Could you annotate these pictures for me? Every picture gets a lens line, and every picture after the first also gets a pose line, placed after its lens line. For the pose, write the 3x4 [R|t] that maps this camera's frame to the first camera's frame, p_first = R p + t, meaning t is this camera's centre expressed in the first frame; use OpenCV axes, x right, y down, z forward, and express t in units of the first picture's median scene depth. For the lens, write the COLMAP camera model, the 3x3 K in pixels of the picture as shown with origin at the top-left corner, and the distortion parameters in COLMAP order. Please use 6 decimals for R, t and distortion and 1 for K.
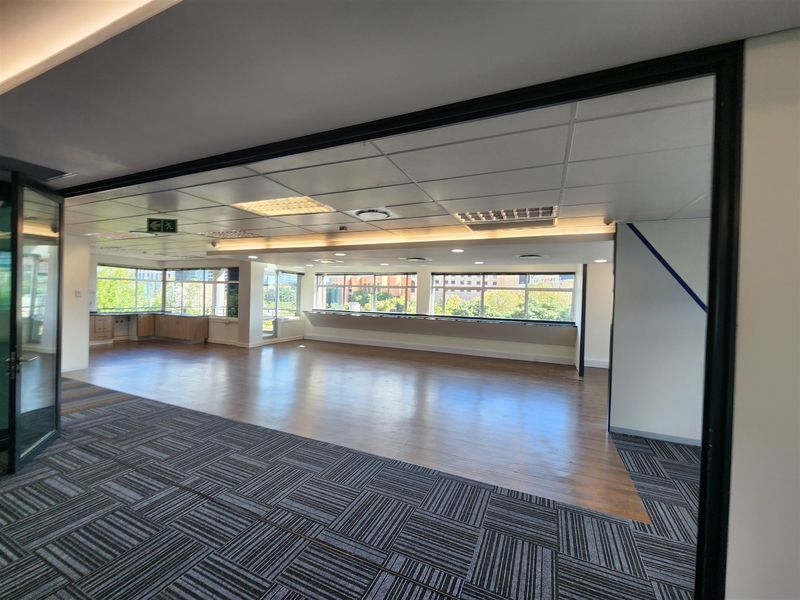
lens RADIAL K [[327.6, 0, 400.0], [0, 327.6, 300.0], [0, 0, 1]] dist [0.001881, 0.000300]
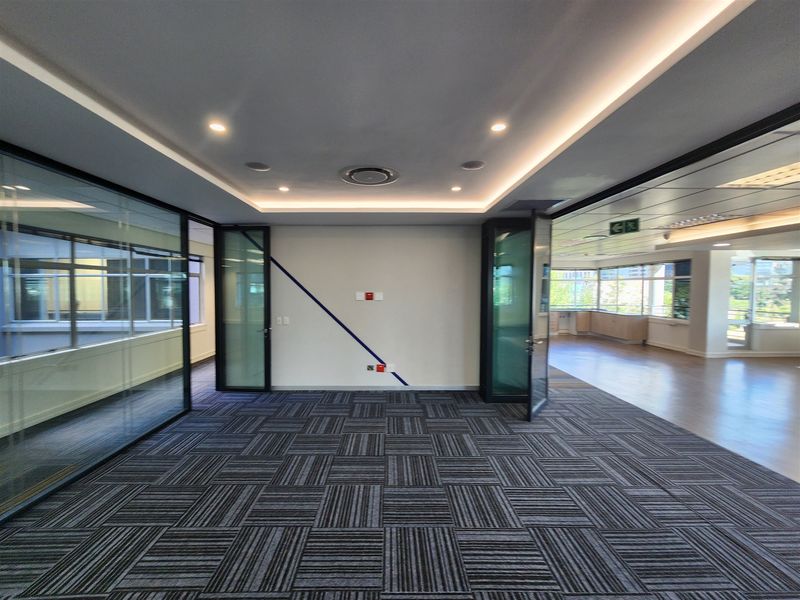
lens RADIAL K [[335.0, 0, 389.7], [0, 335.0, 299.2], [0, 0, 1]] dist [0.000188, -0.003054]
pose [[0.414020, 0.003464, -0.910261, -0.067670], [0.000861, 0.999991, 0.004197, -0.004877], [0.910267, -0.002521, 0.414013, -0.091296]]
